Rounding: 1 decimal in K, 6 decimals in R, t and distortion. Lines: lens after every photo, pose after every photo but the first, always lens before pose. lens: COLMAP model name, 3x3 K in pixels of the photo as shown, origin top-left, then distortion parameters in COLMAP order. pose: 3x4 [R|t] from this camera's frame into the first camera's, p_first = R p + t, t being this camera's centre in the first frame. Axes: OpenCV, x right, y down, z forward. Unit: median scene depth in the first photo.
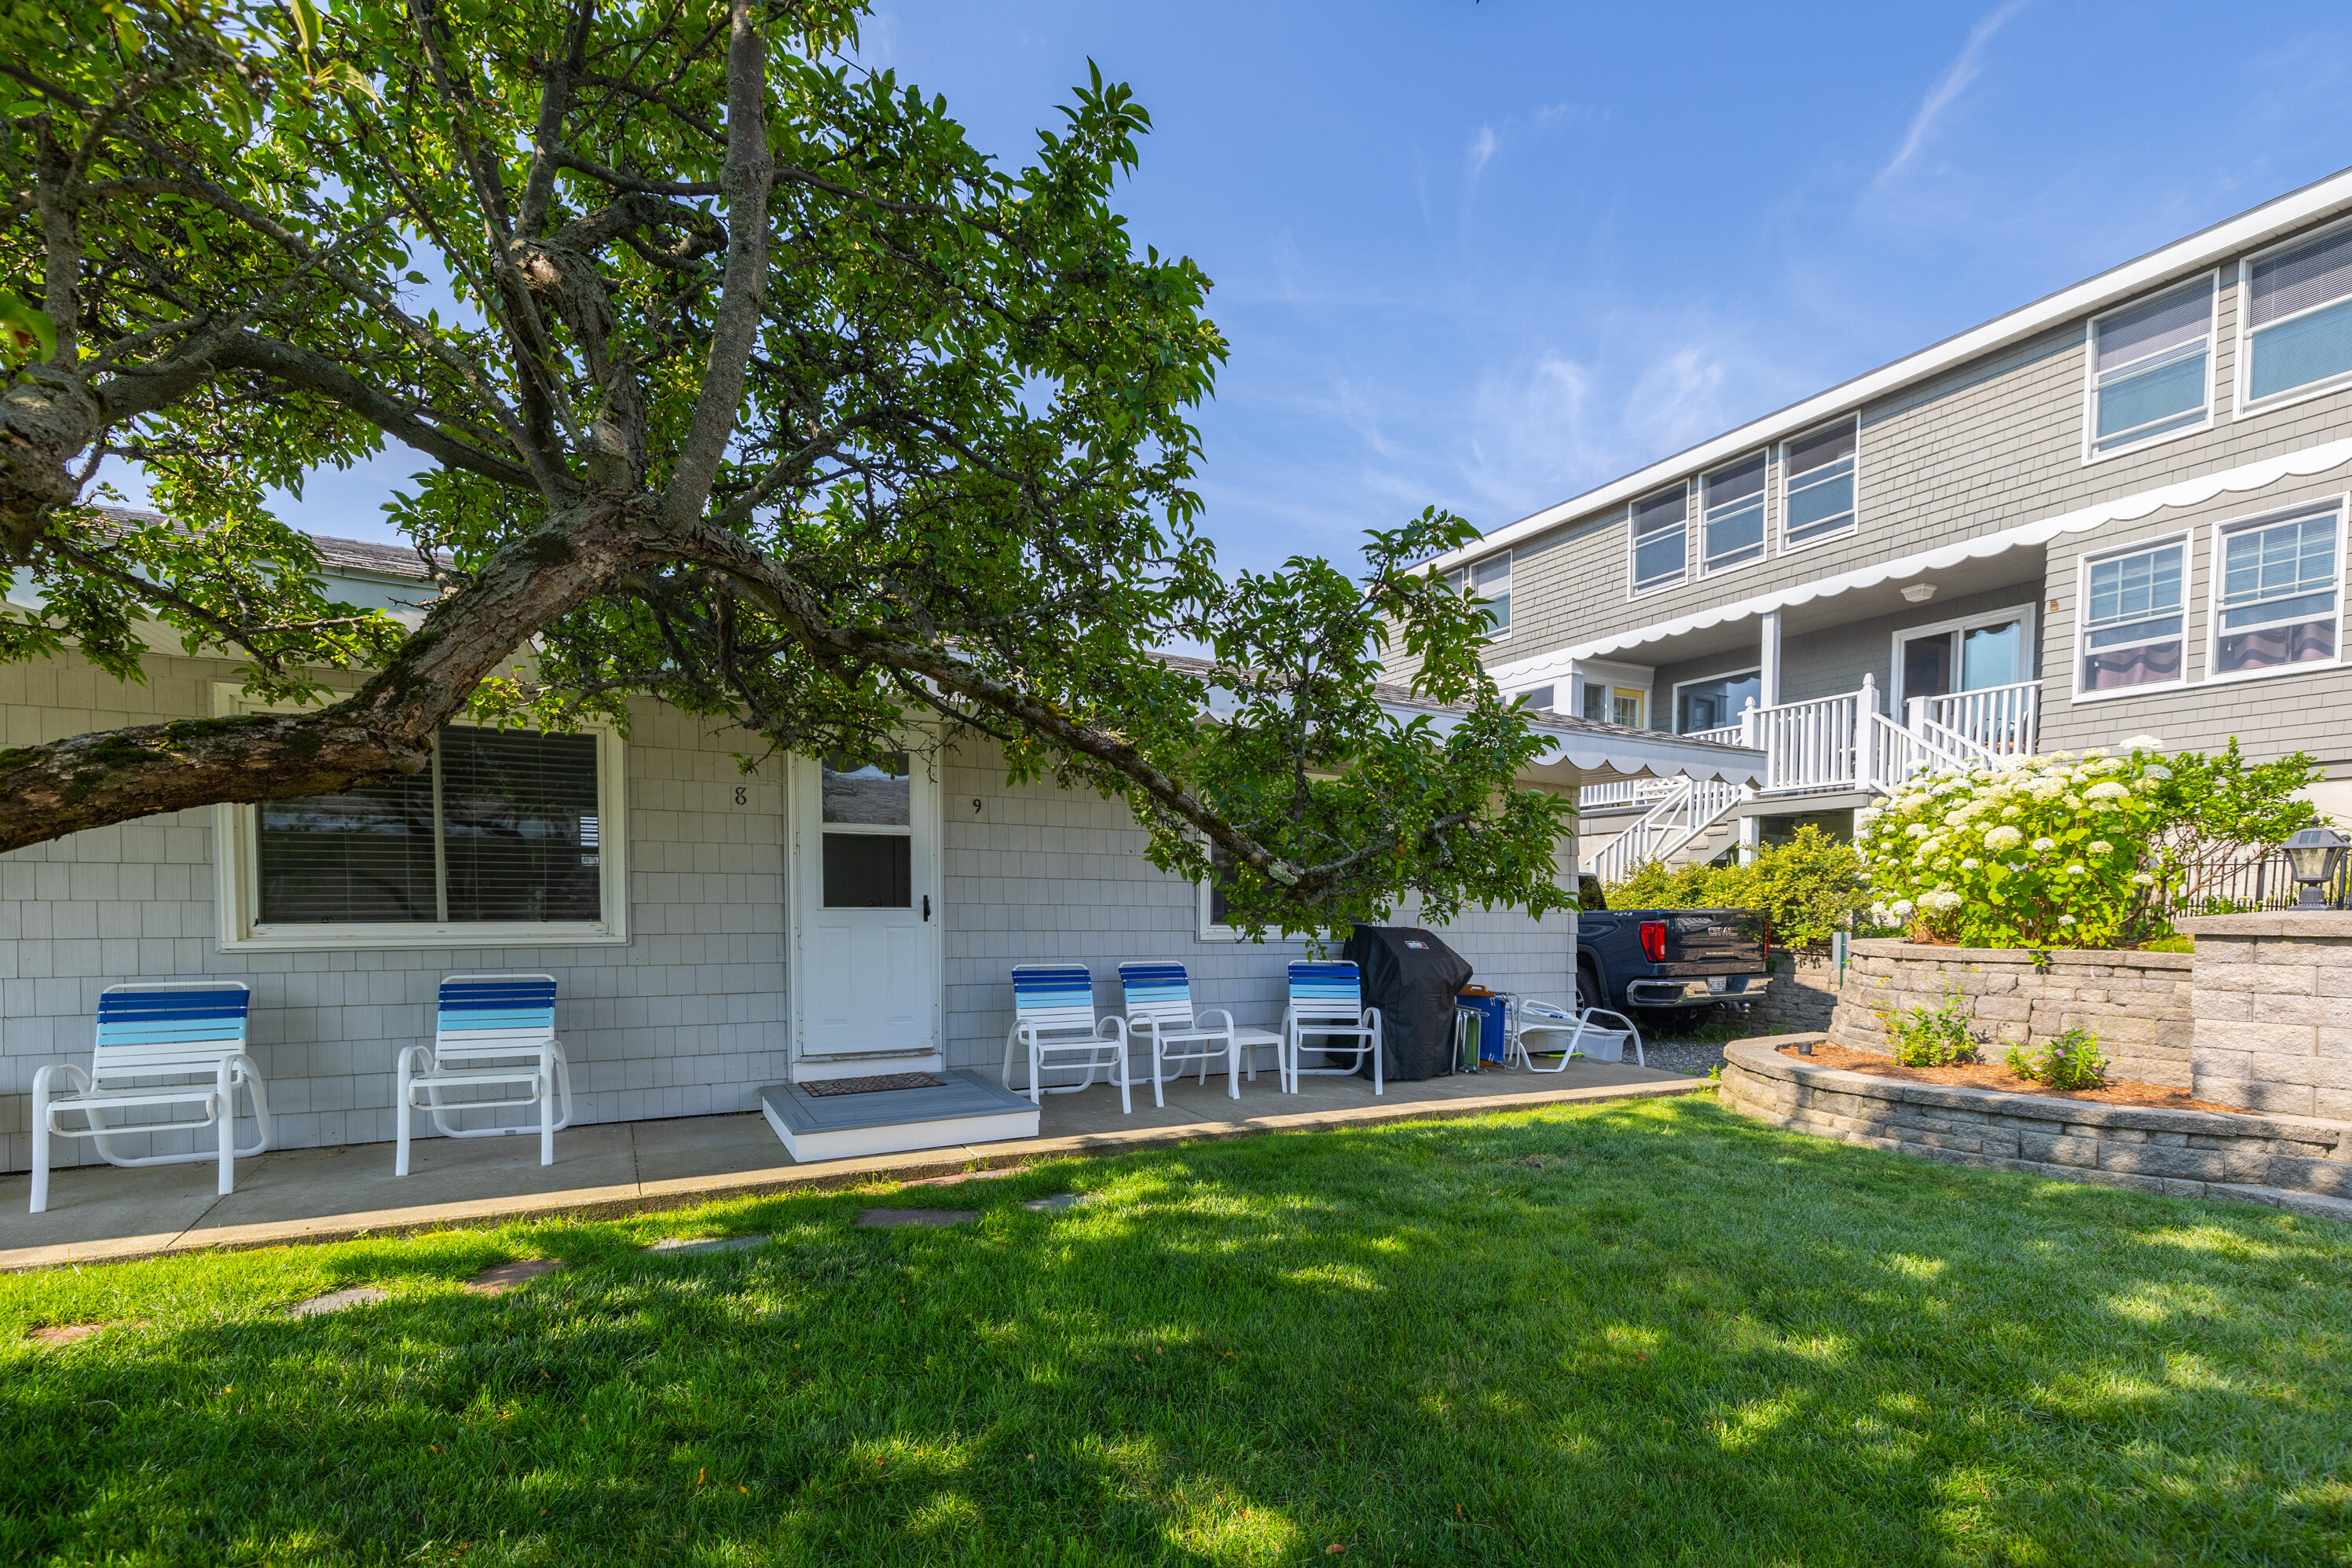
lens RADIAL K [[1049.6, 0, 1183.6], [0, 1049.6, 945.6], [0, 0, 1]] dist [0.001179, 0.000009]
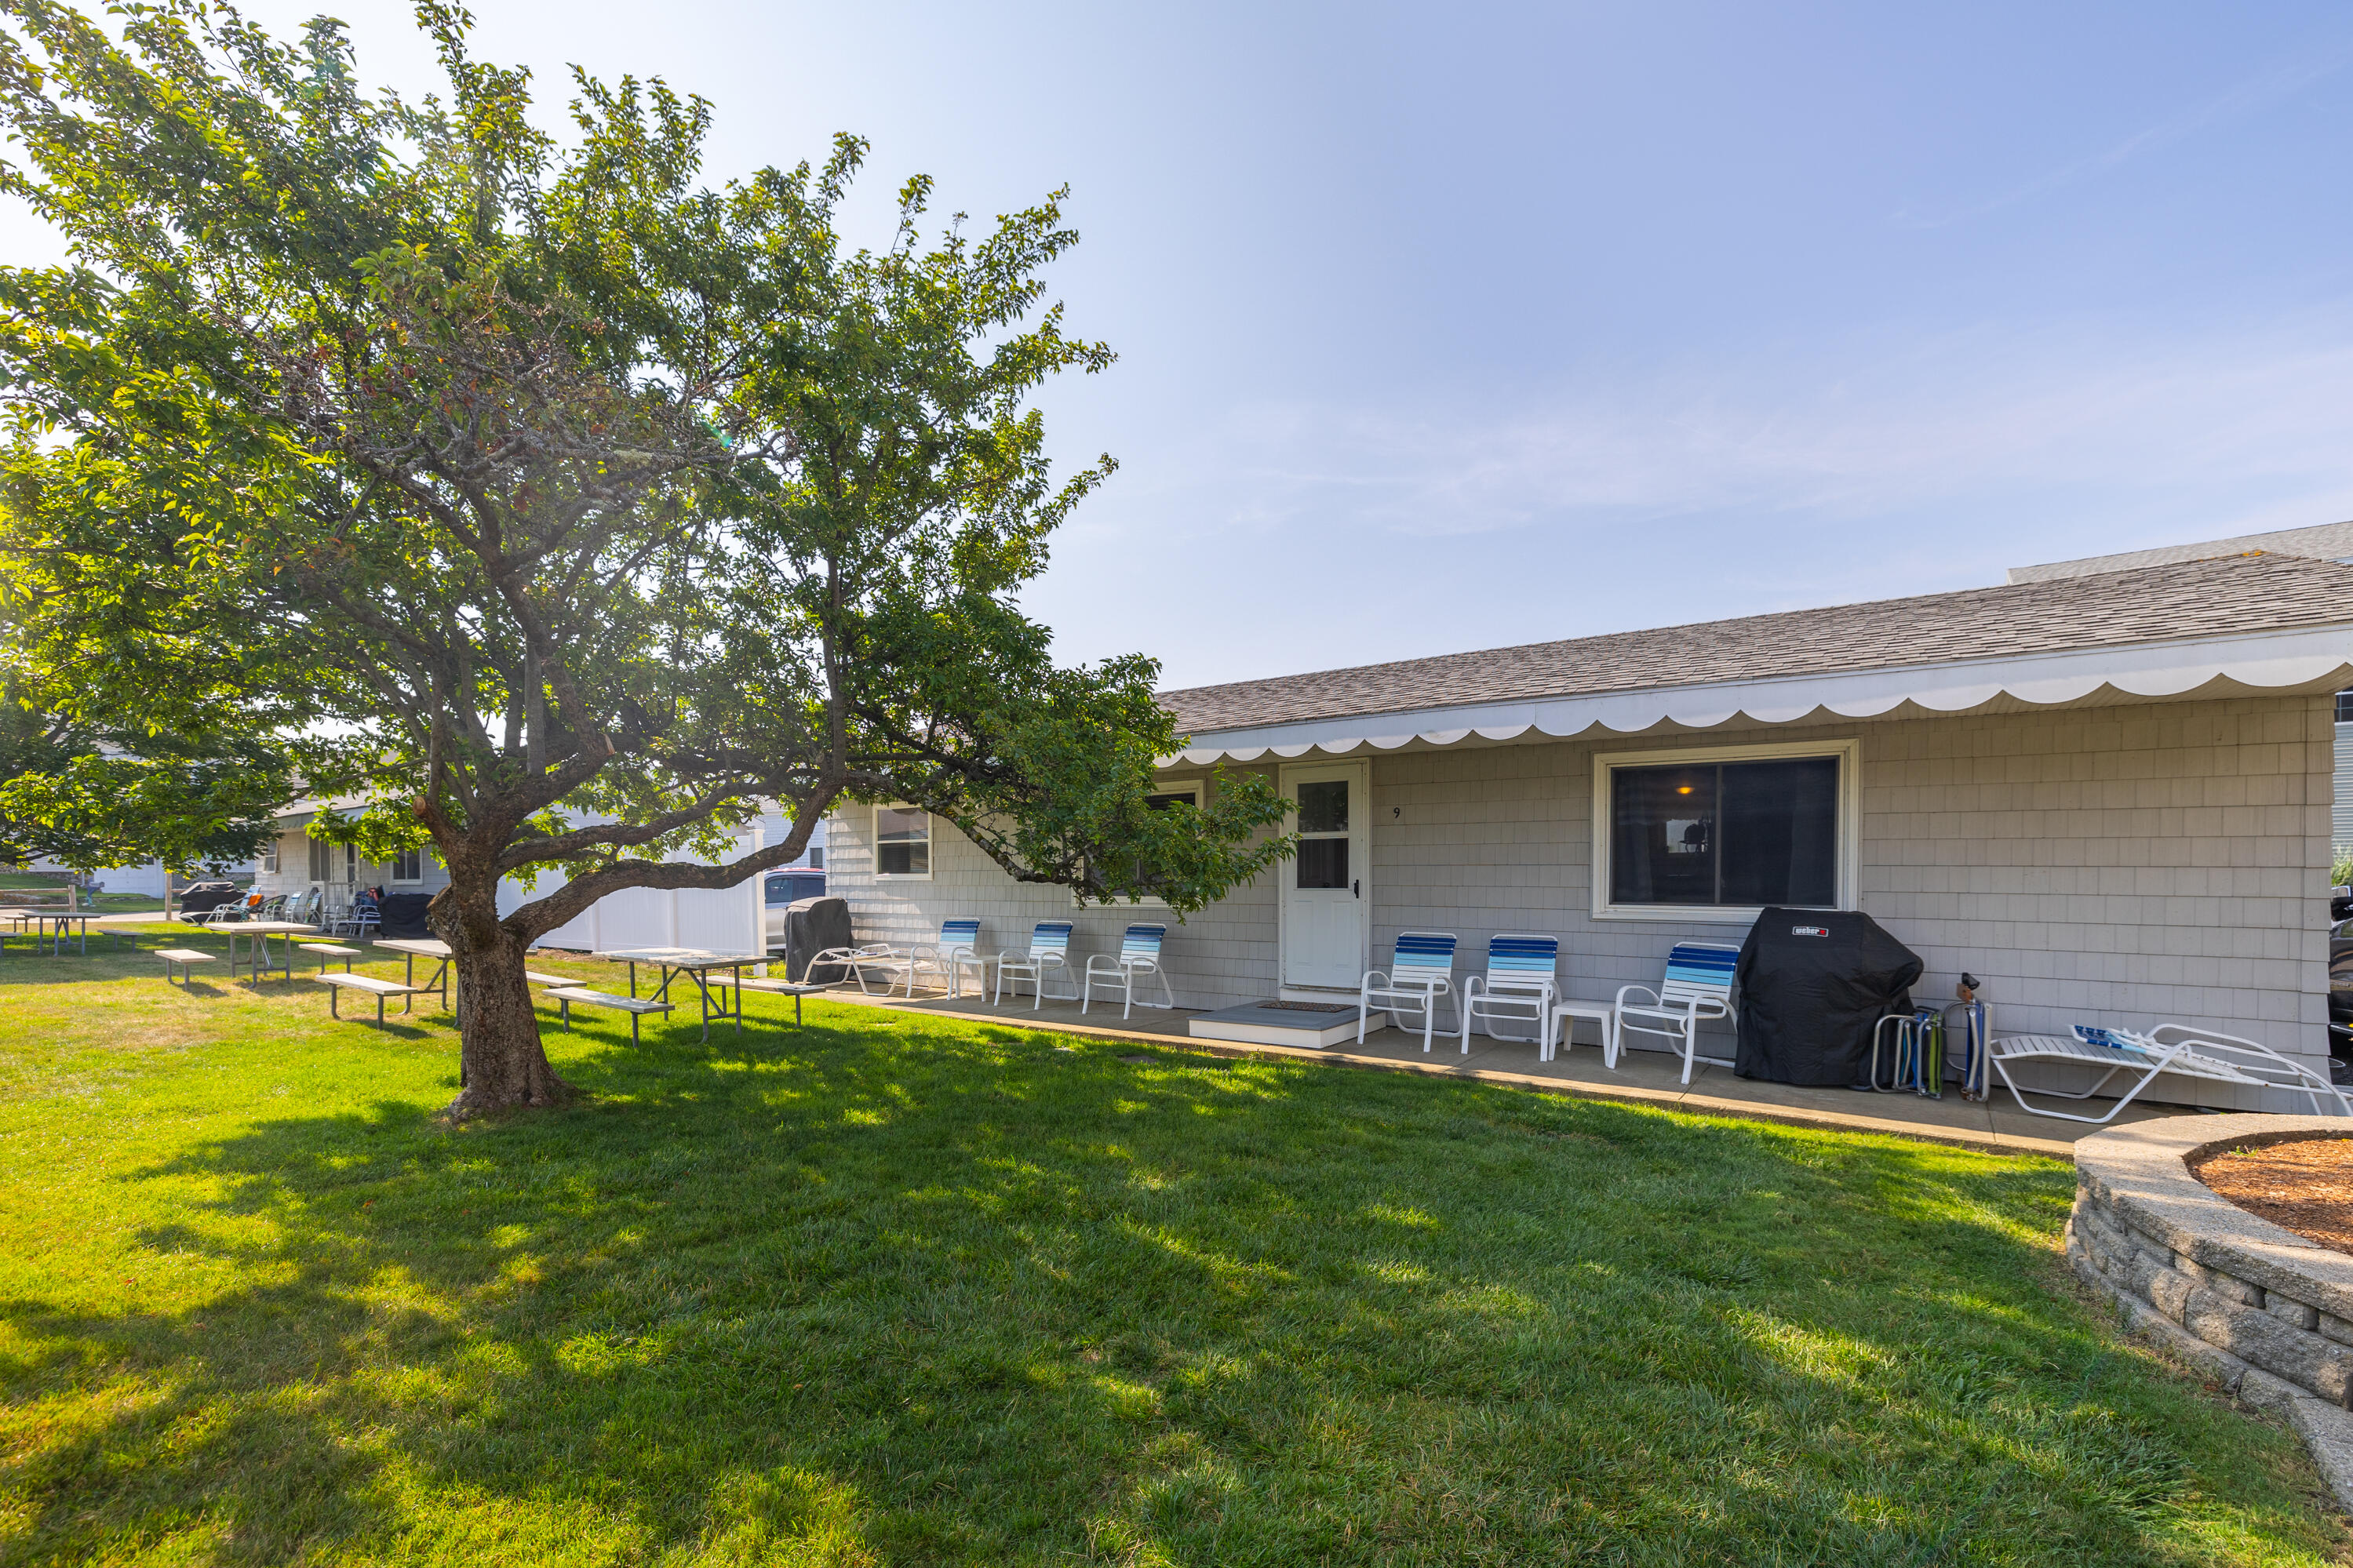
lens RADIAL K [[1038.0, 0, 1161.7], [0, 1038.0, 896.4], [0, 0, 1]] dist [0.000539, -0.000053]
pose [[0.430464, 0.008483, -0.902568, 0.887215], [-0.029963, 0.999539, -0.004896, -0.010720], [0.902110, 0.029152, 0.430520, 0.164357]]
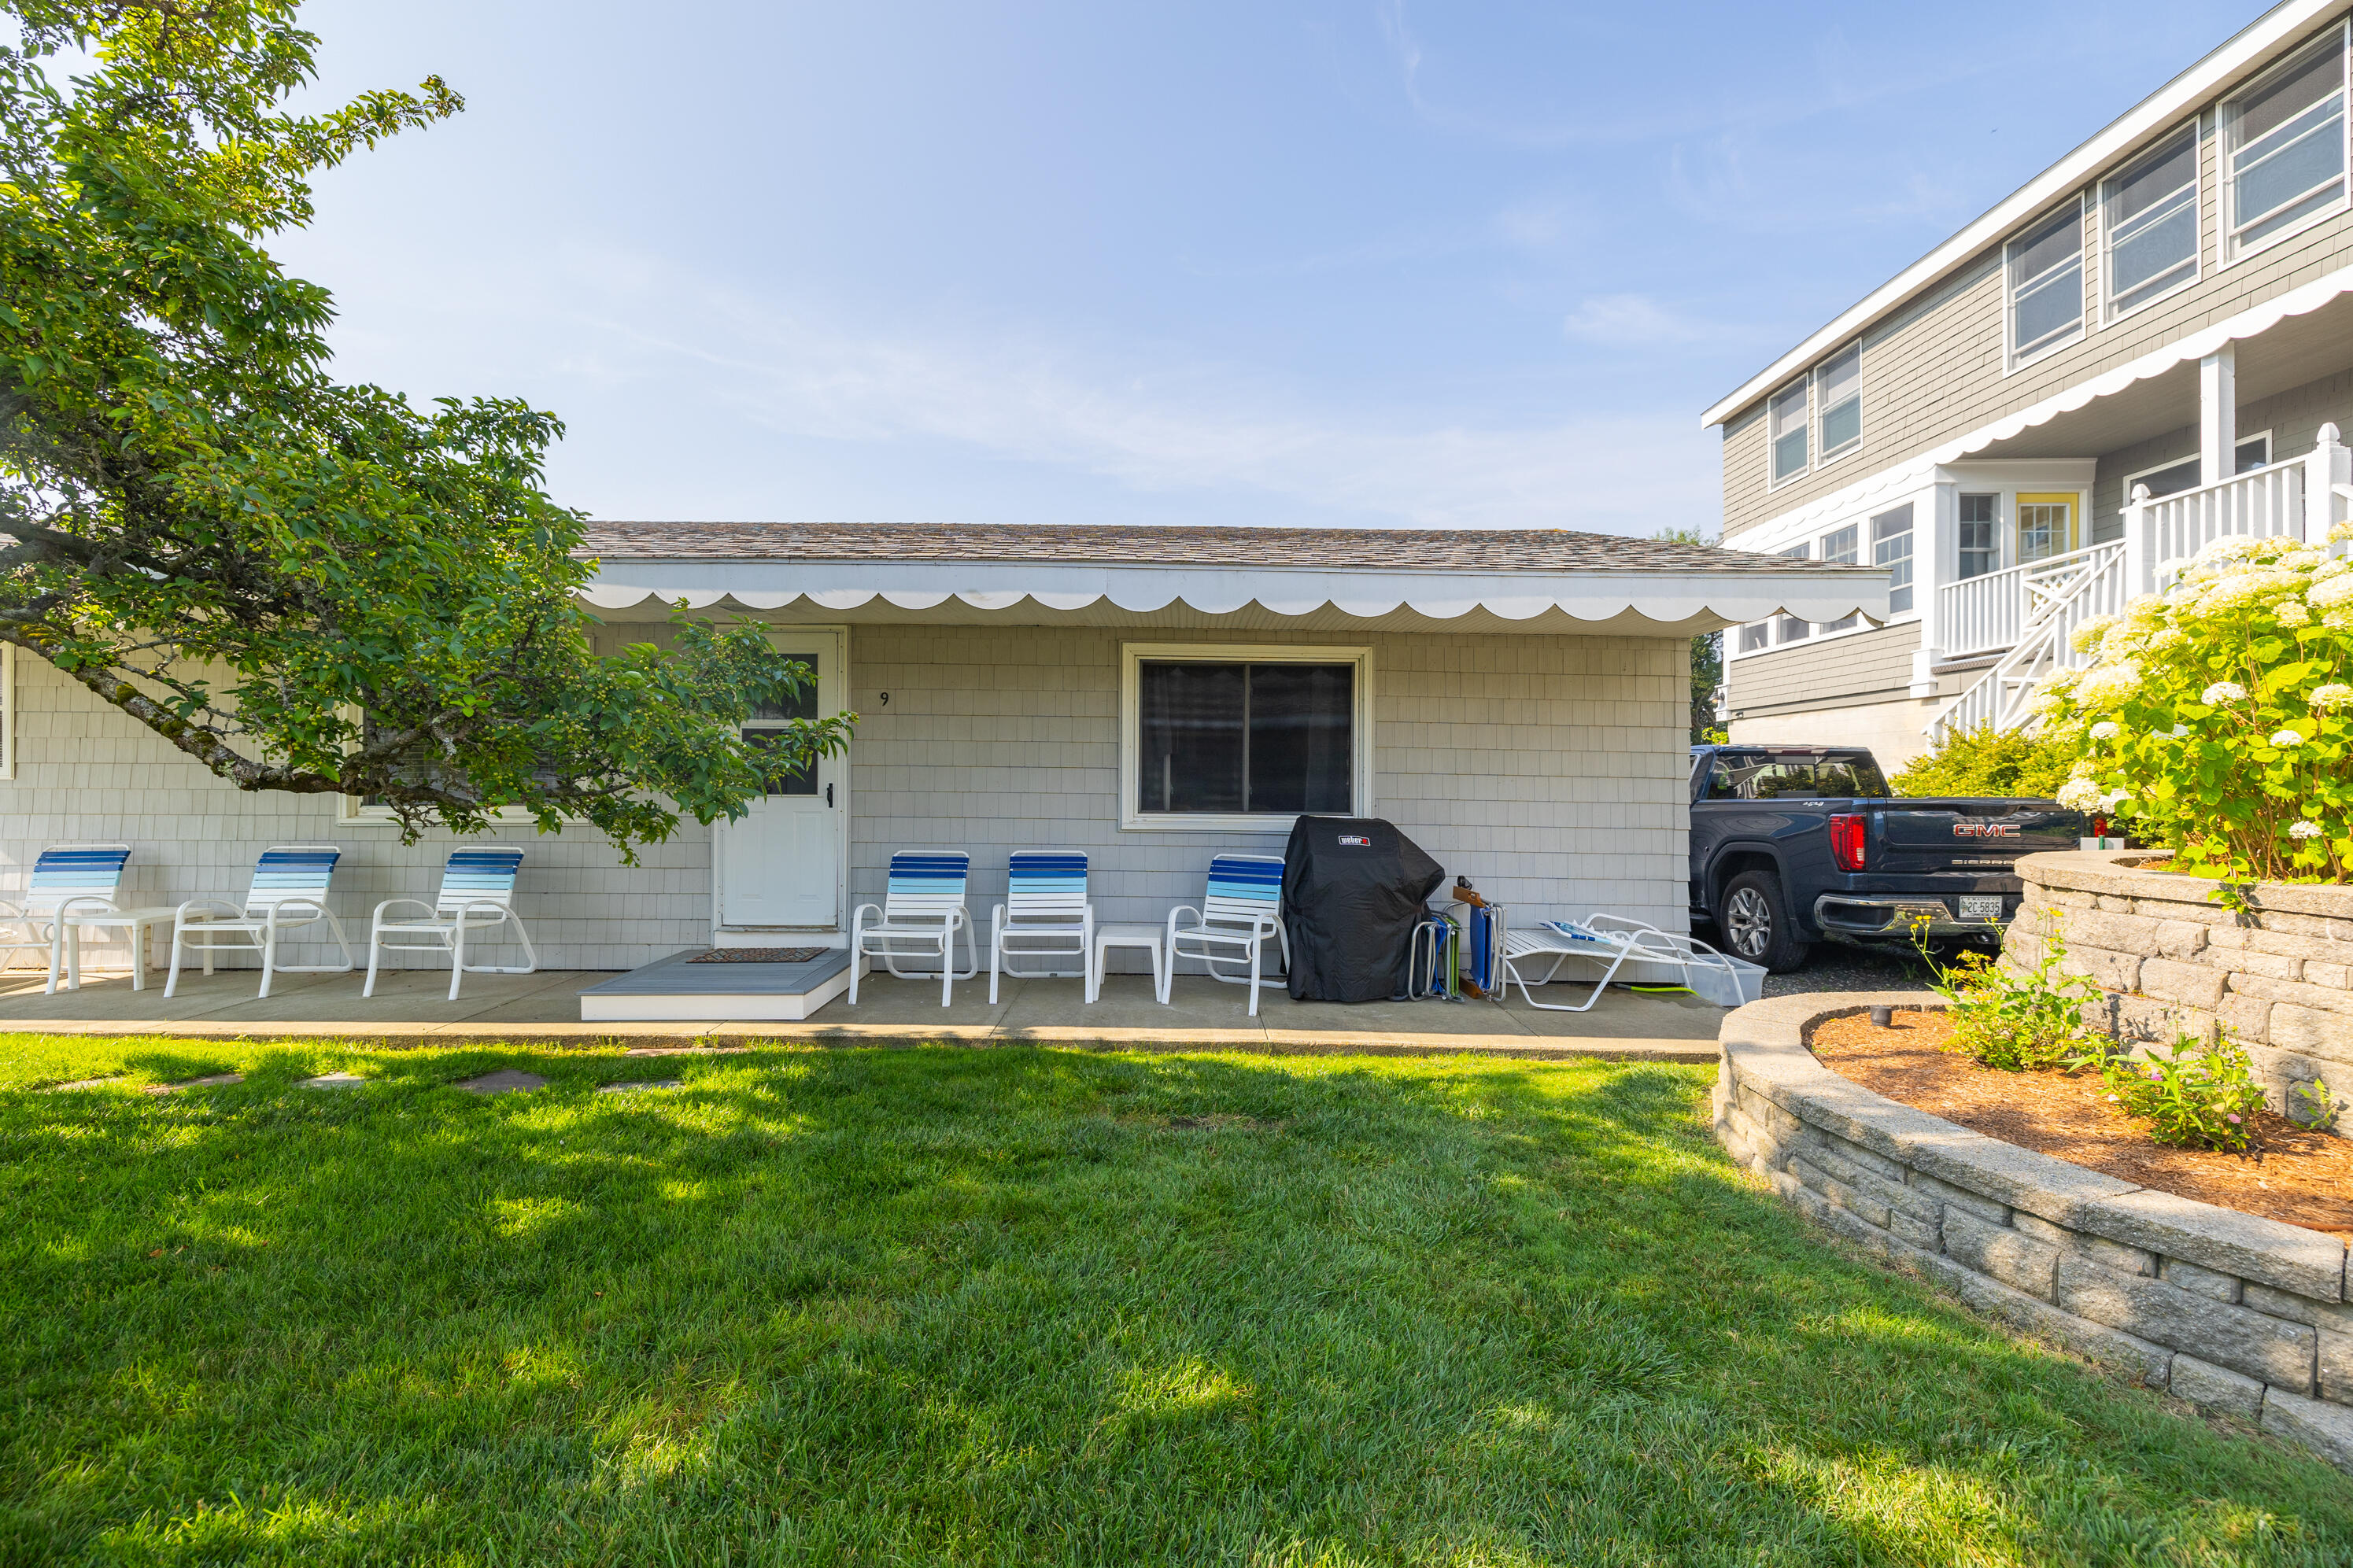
lens RADIAL K [[1007.4, 0, 1181.6], [0, 1007.4, 780.4], [0, 0, 1]] dist [0.001593, -0.000677]
pose [[0.880113, -0.001166, -0.474763, 0.558513], [-0.017998, 0.999196, -0.035817, -0.020163], [0.474423, 0.040068, 0.879385, 0.257233]]
